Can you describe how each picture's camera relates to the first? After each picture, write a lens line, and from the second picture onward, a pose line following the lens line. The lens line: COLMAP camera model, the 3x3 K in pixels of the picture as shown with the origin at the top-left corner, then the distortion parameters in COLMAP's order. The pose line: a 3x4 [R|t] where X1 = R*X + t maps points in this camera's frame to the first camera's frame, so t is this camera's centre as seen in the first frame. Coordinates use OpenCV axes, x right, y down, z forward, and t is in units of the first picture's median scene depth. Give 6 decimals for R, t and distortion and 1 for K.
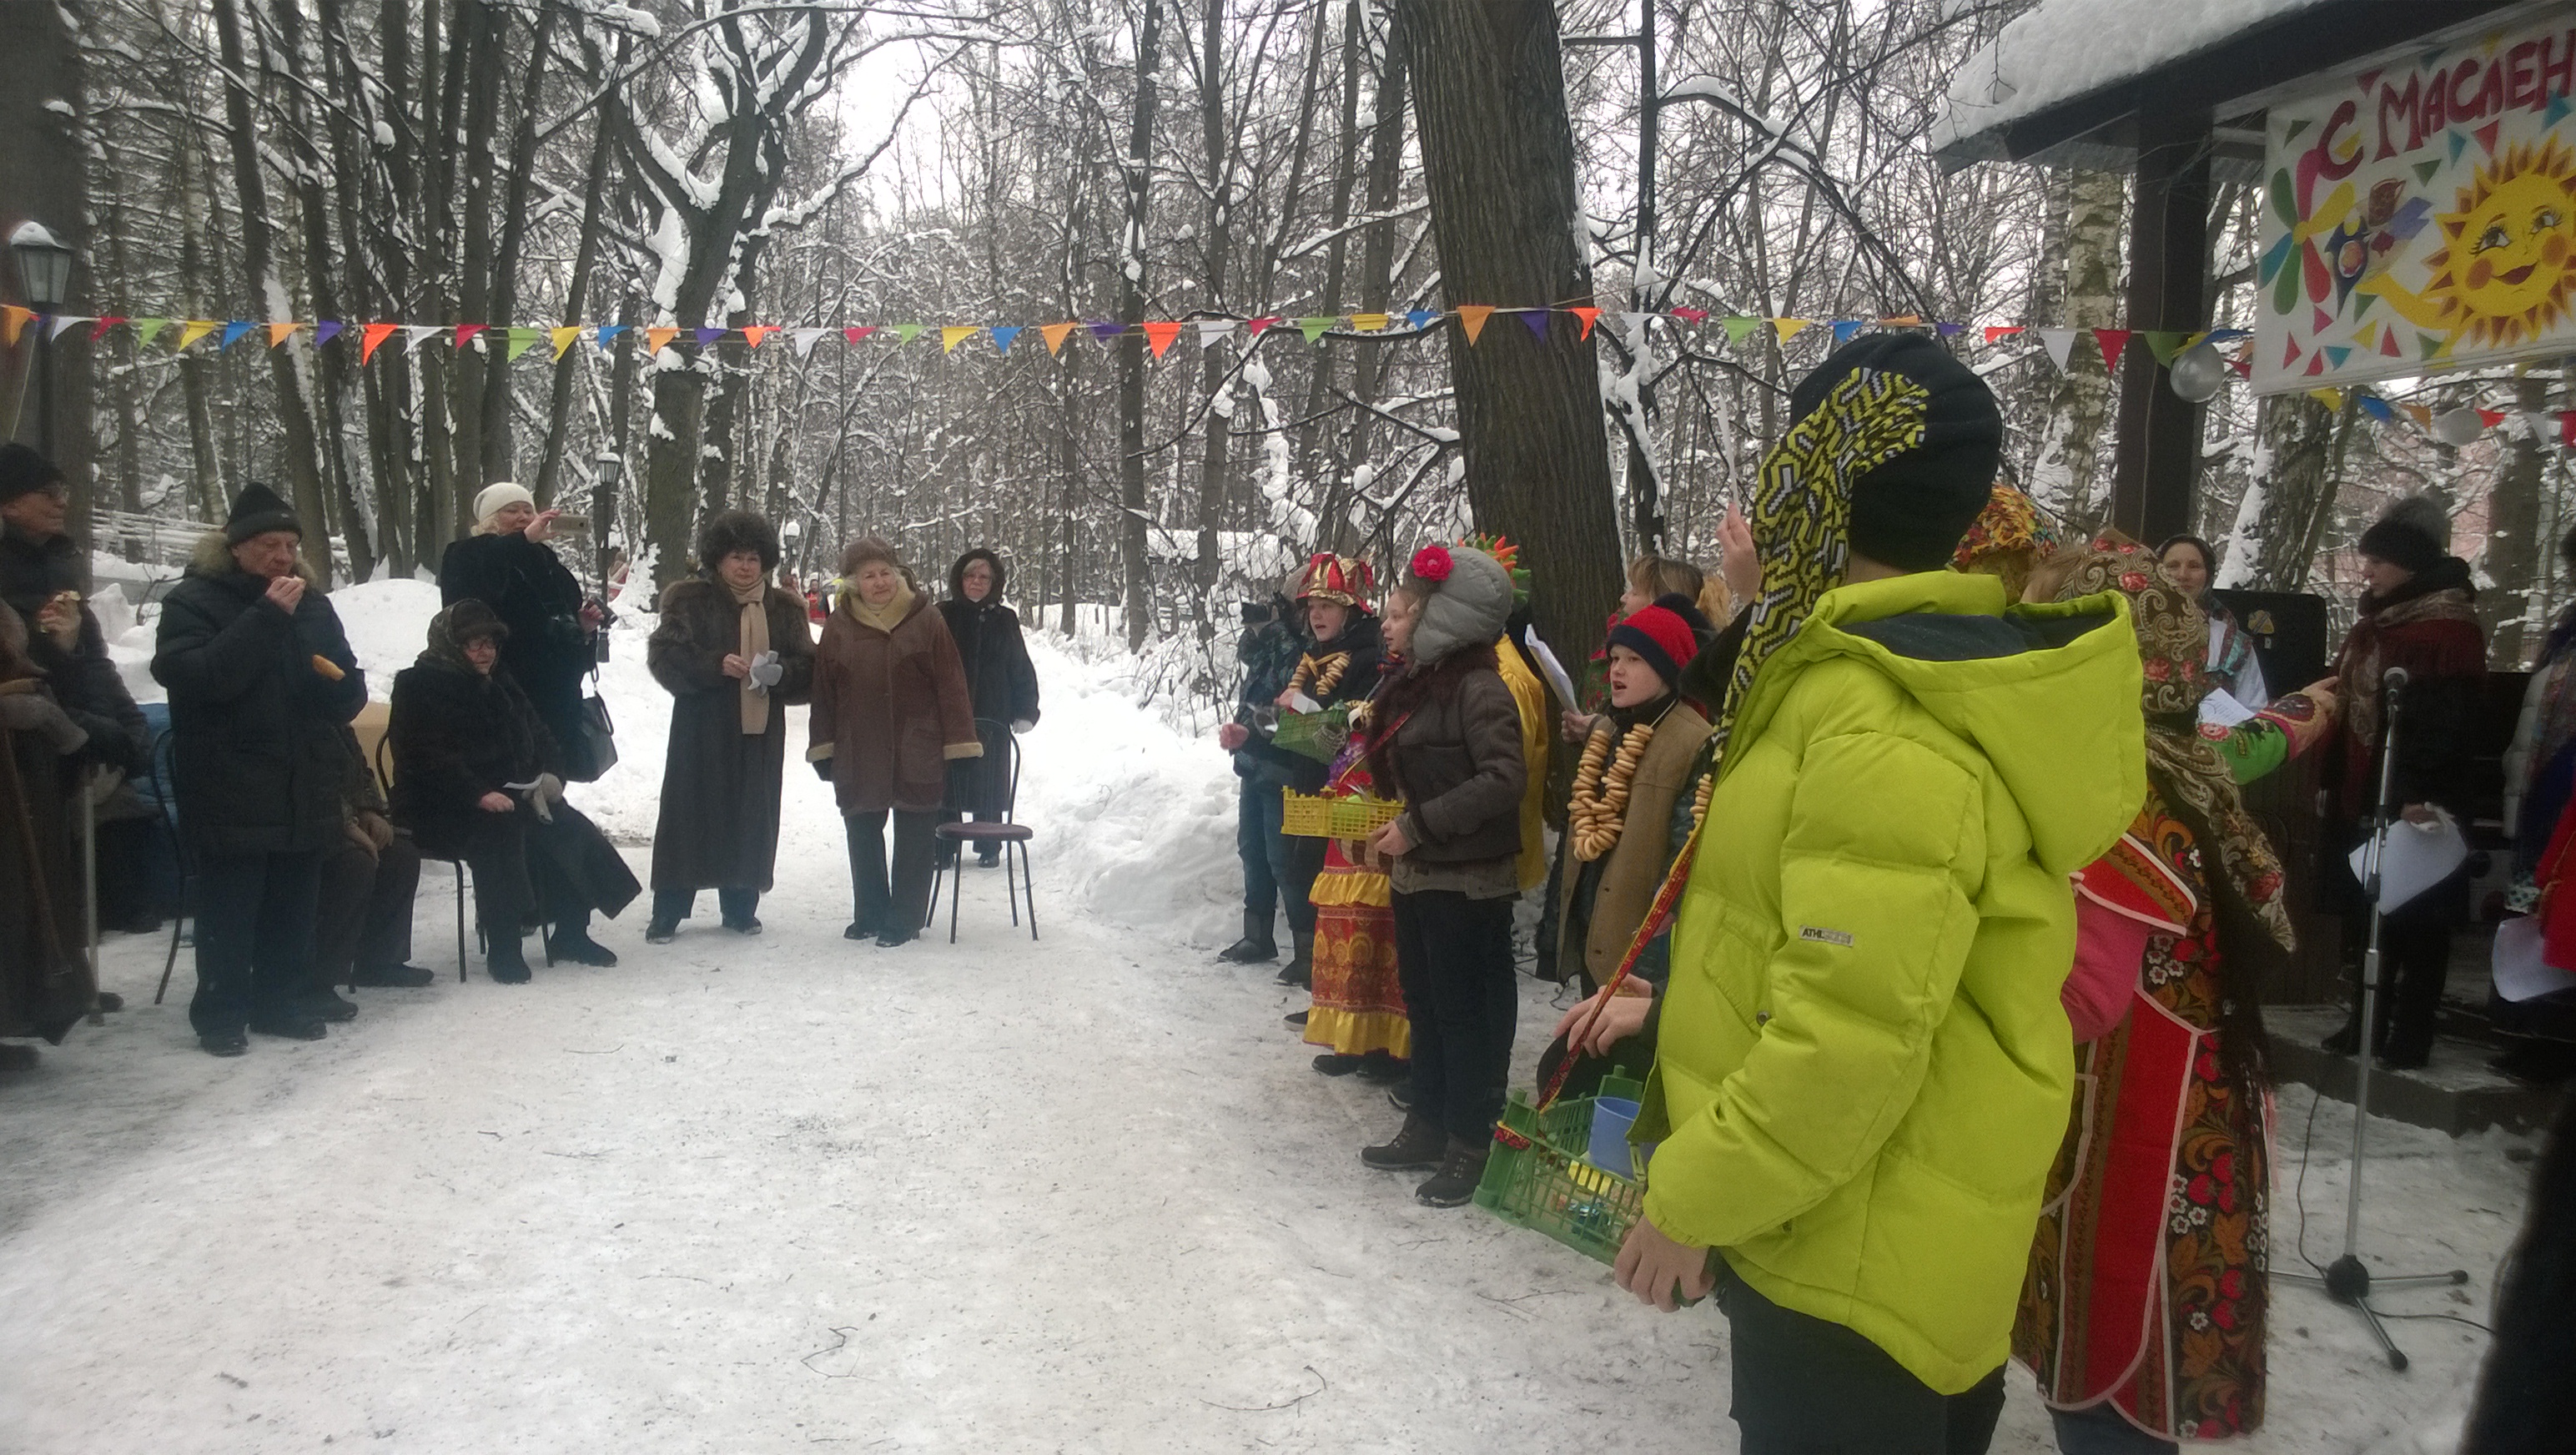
lens RADIAL K [[1981.1, 0, 1288.0], [0, 1981.1, 727.5], [0, 0, 1]] dist [0.074430, -0.171311]
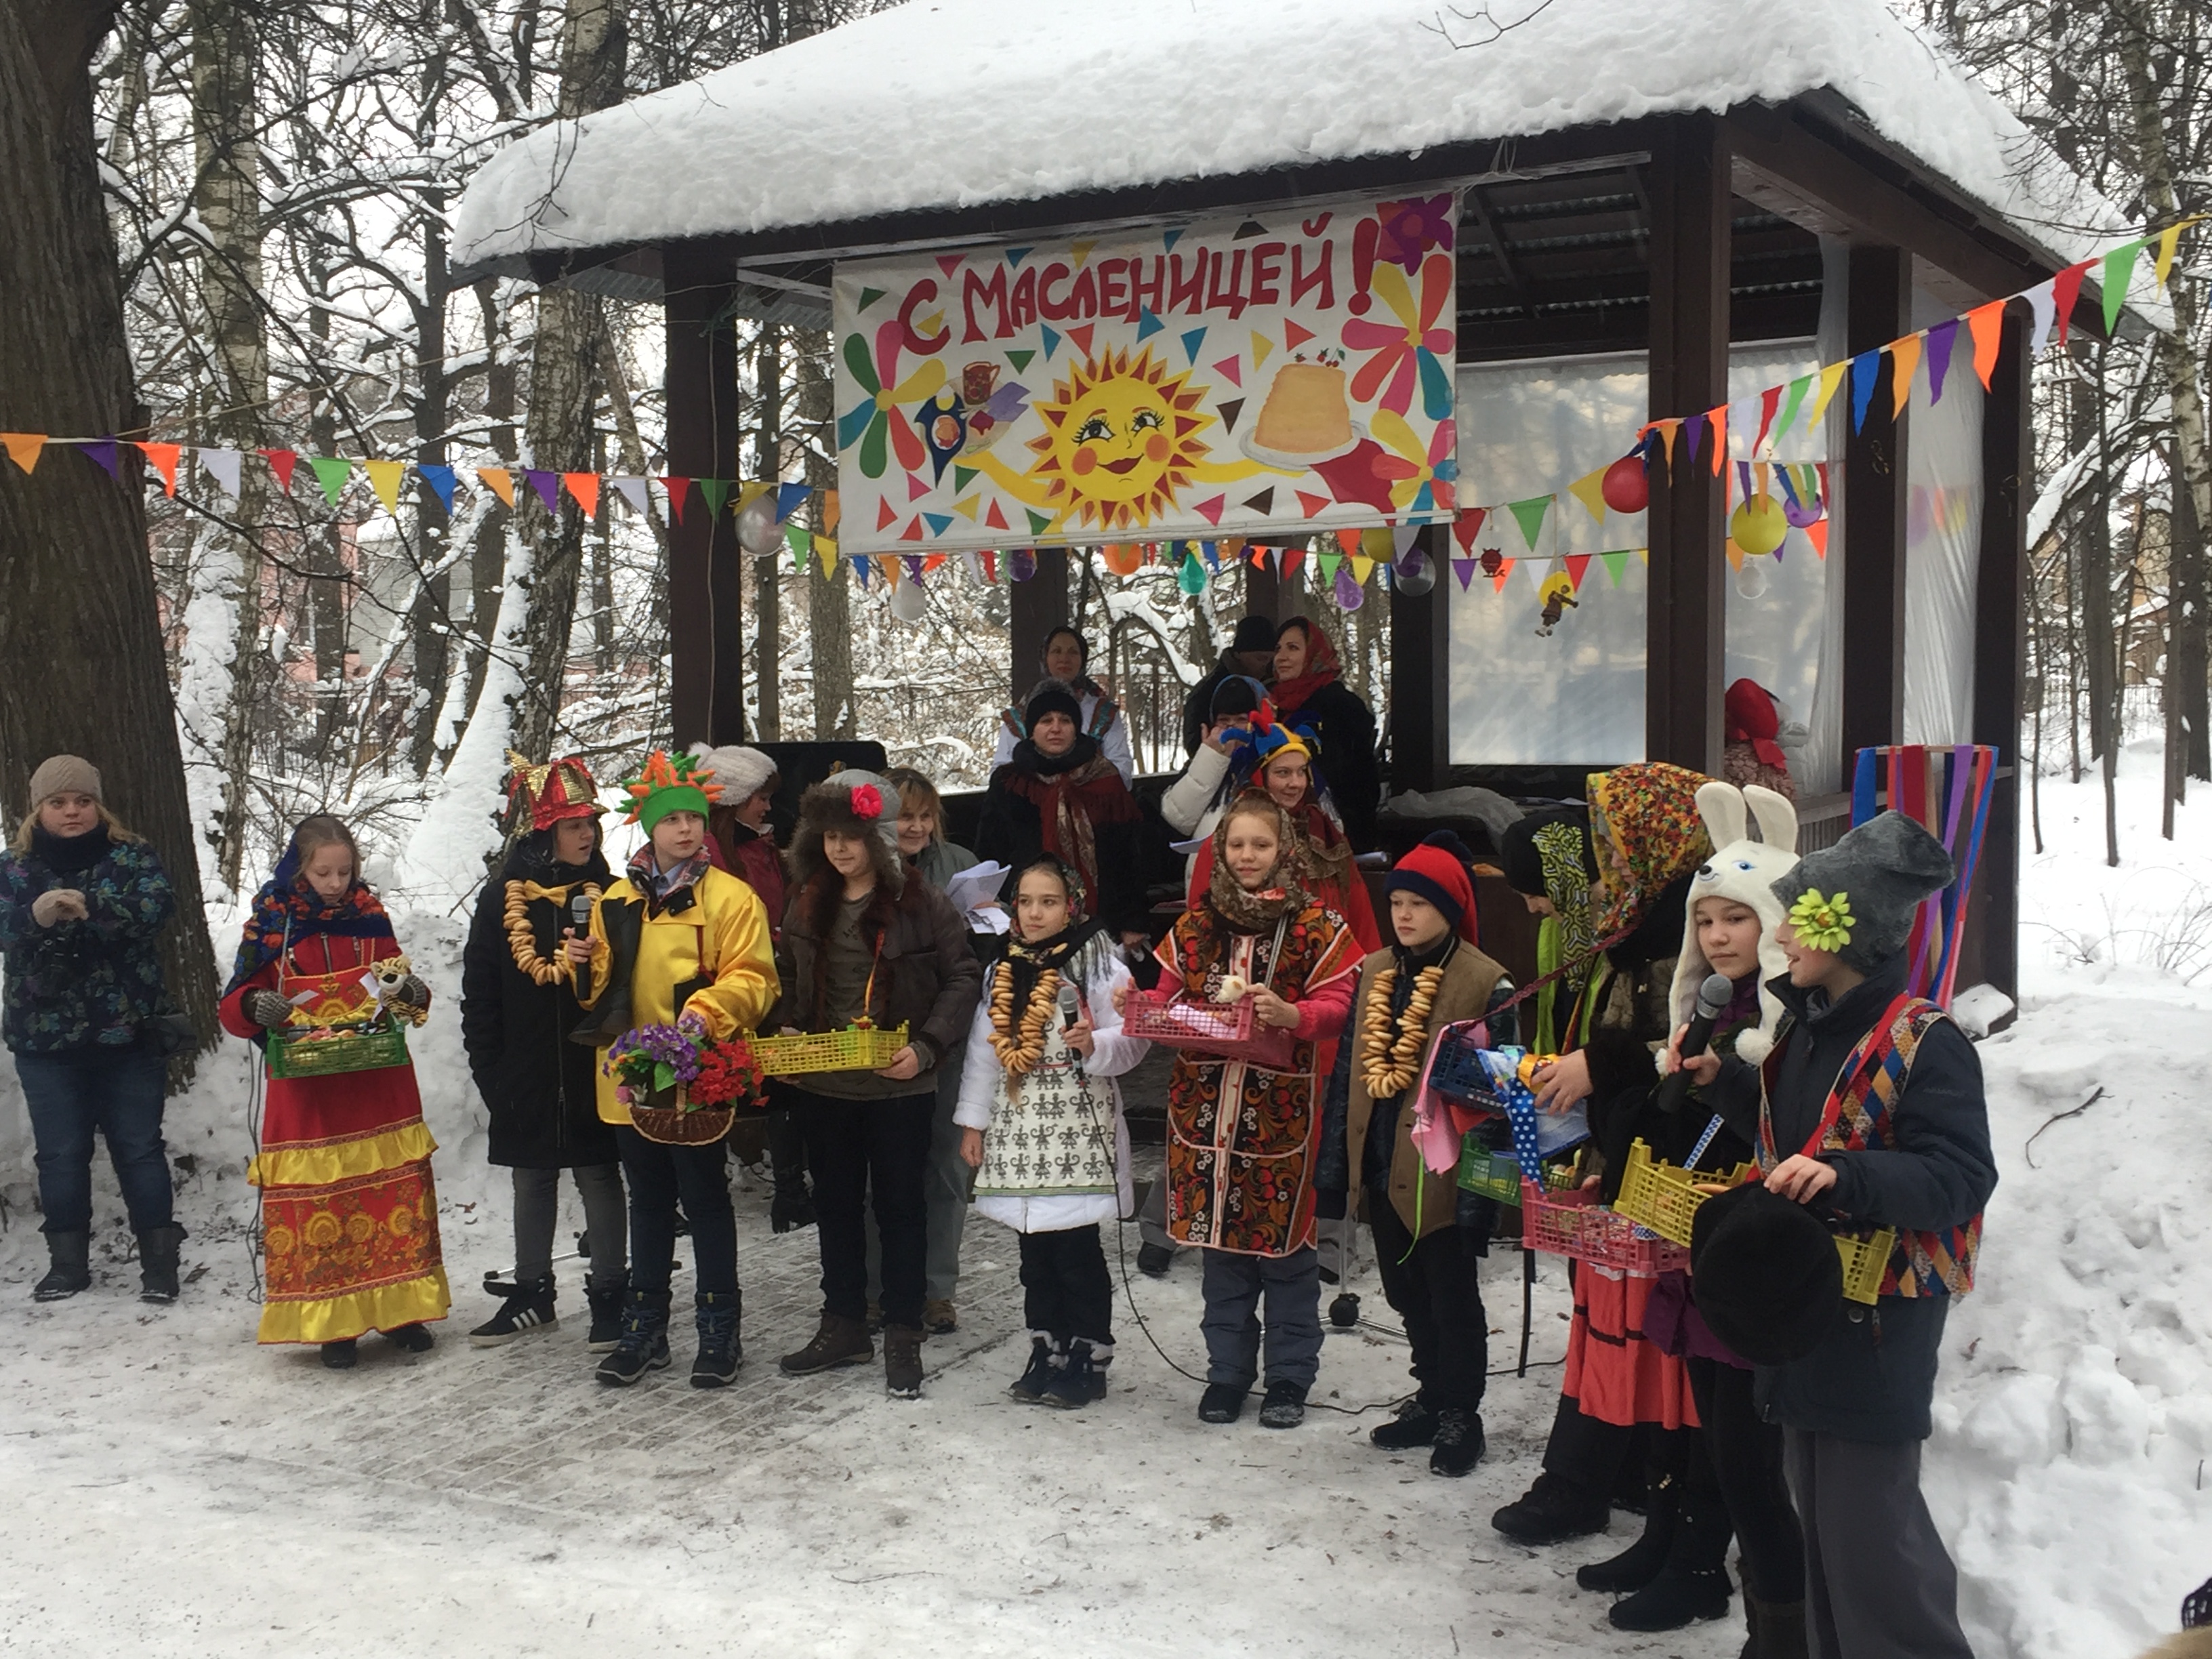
lens RADIAL K [[2632.8, 0, 1106.0], [0, 2632.8, 829.5], [0, 0, 1]] dist [0.065461, 0.008813]
pose [[0.673772, -0.079048, 0.734699, -0.104599], [0.078496, 0.996293, 0.035207, -0.014953], [-0.734758, 0.033949, 0.677479, -0.003009]]
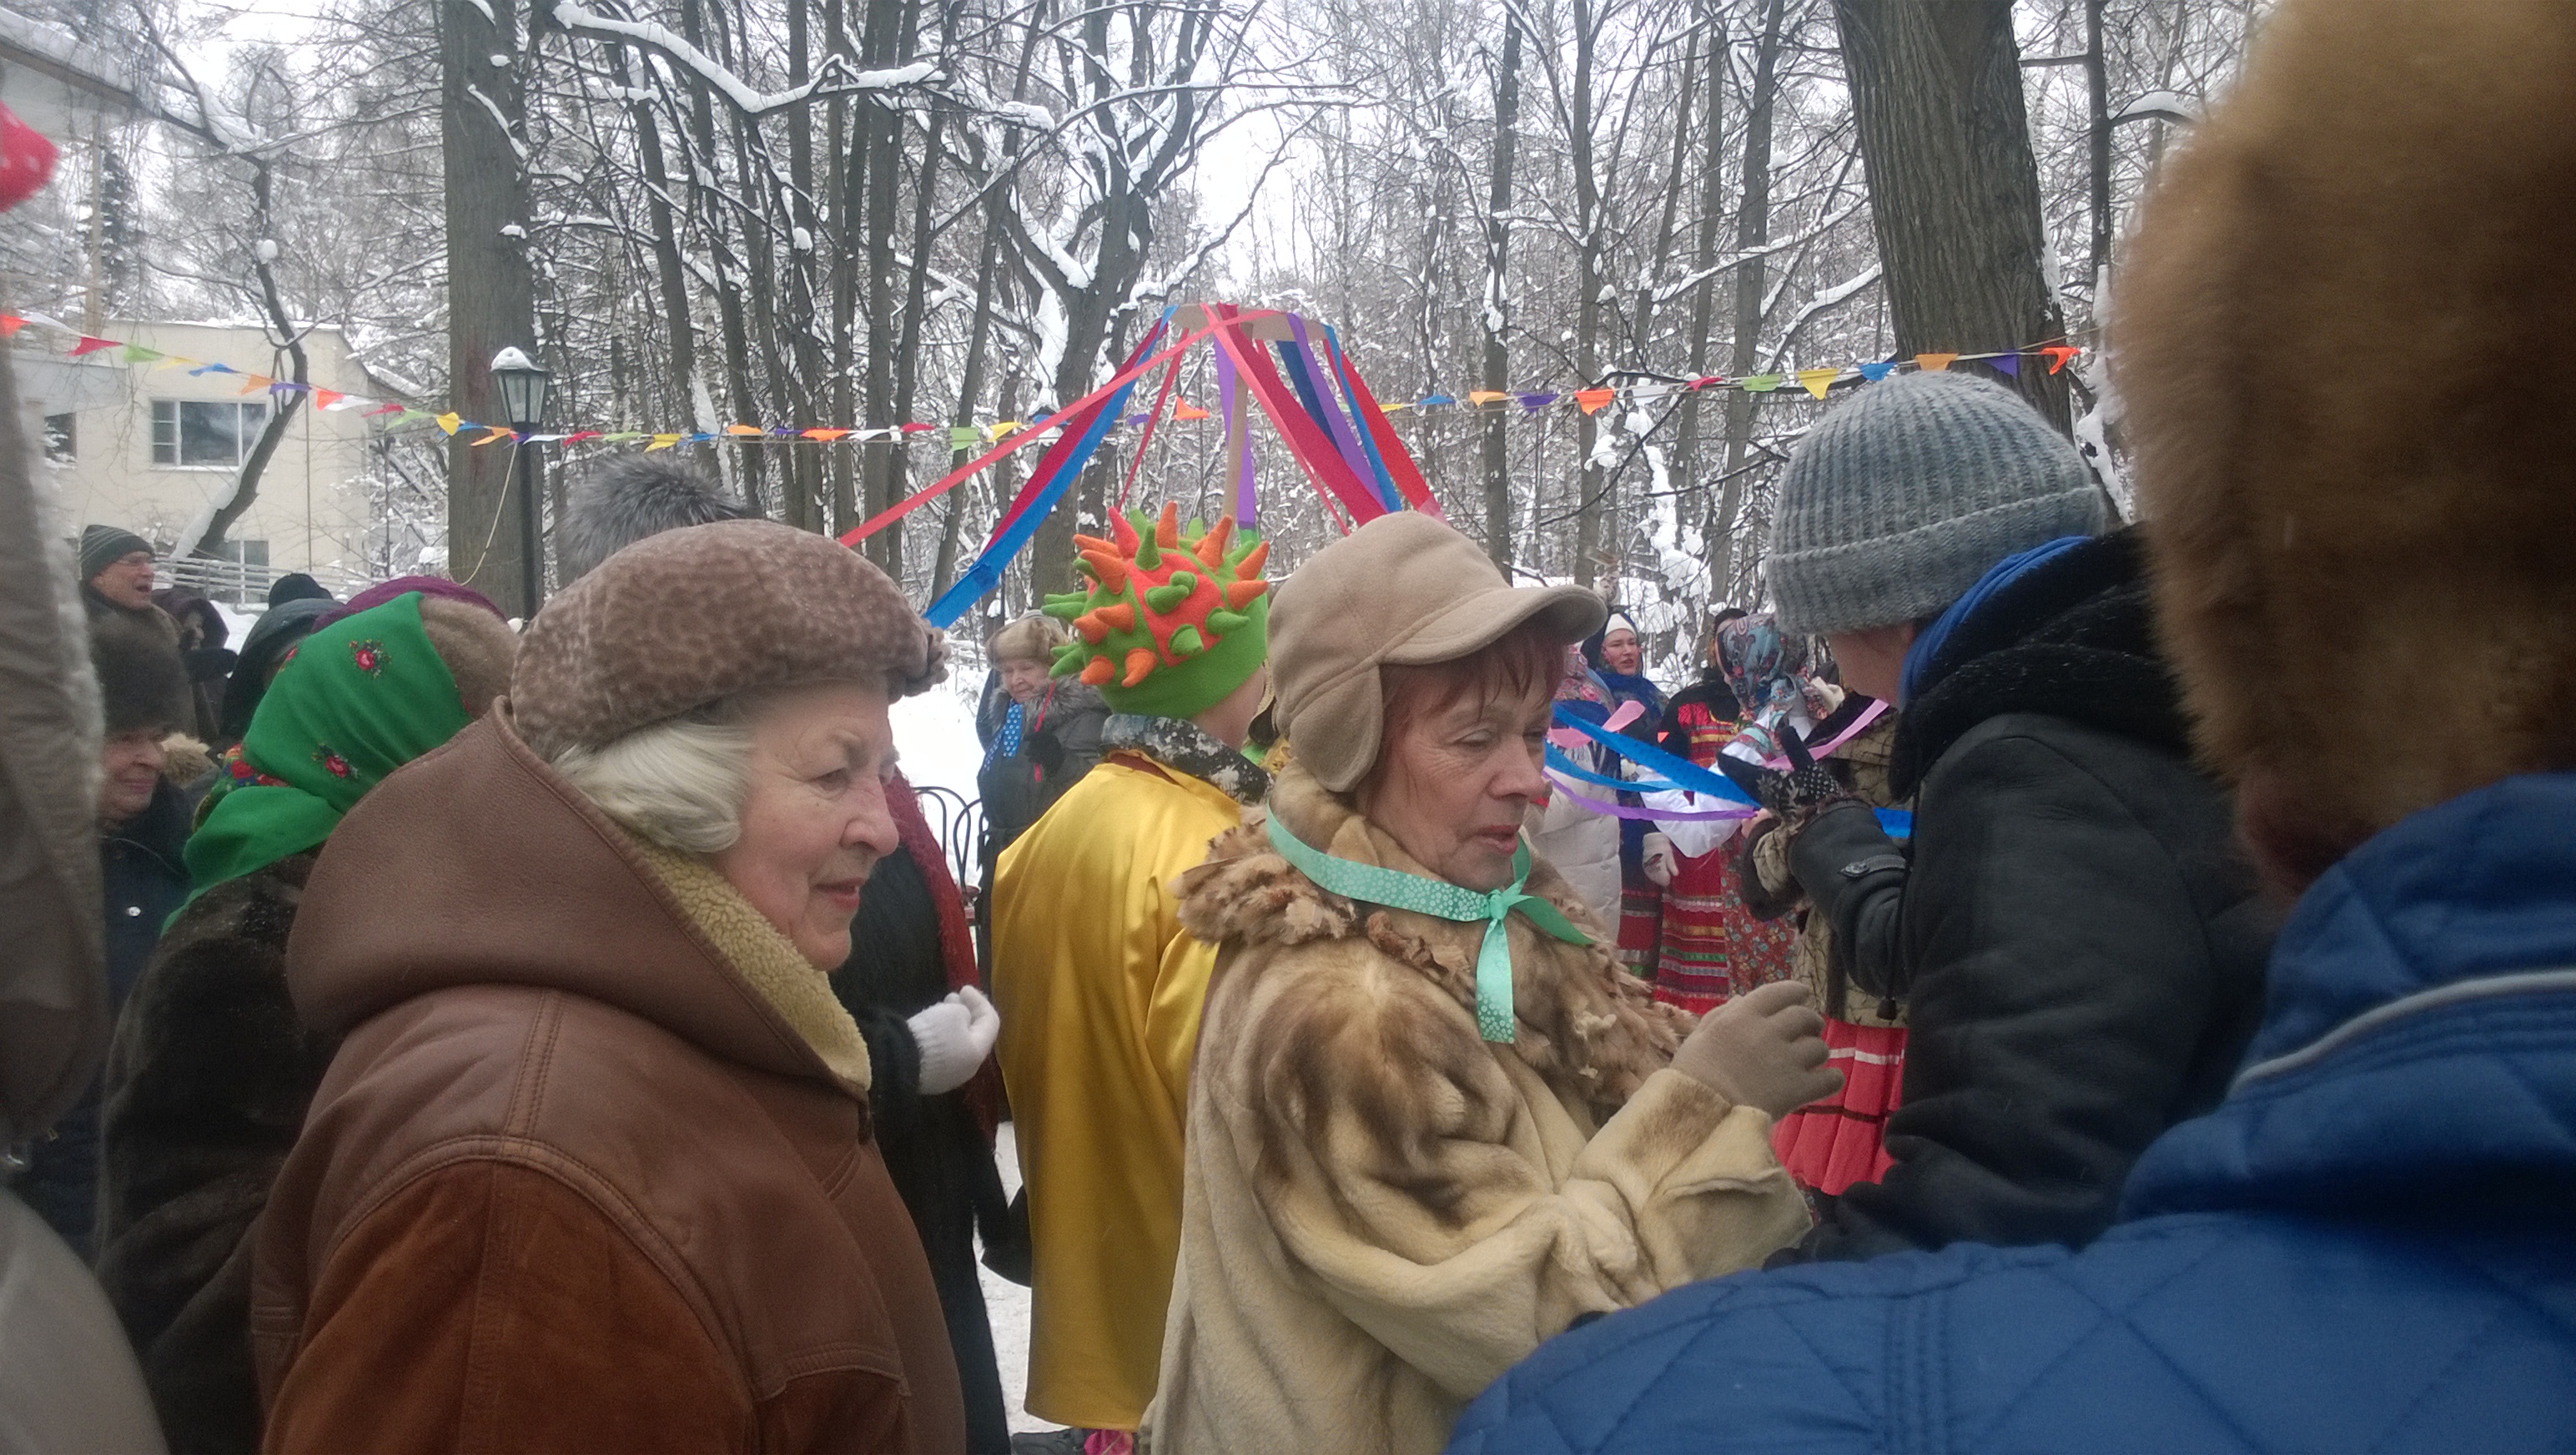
lens RADIAL K [[1981.1, 0, 1288.0], [0, 1981.1, 727.5], [0, 0, 1]] dist [0.074430, -0.171311]
pose [[0.984102, -0.022875, -0.176126, -0.011058], [0.018894, 0.999527, -0.024250, -0.004848], [0.176598, 0.020537, 0.984069, 0.006170]]
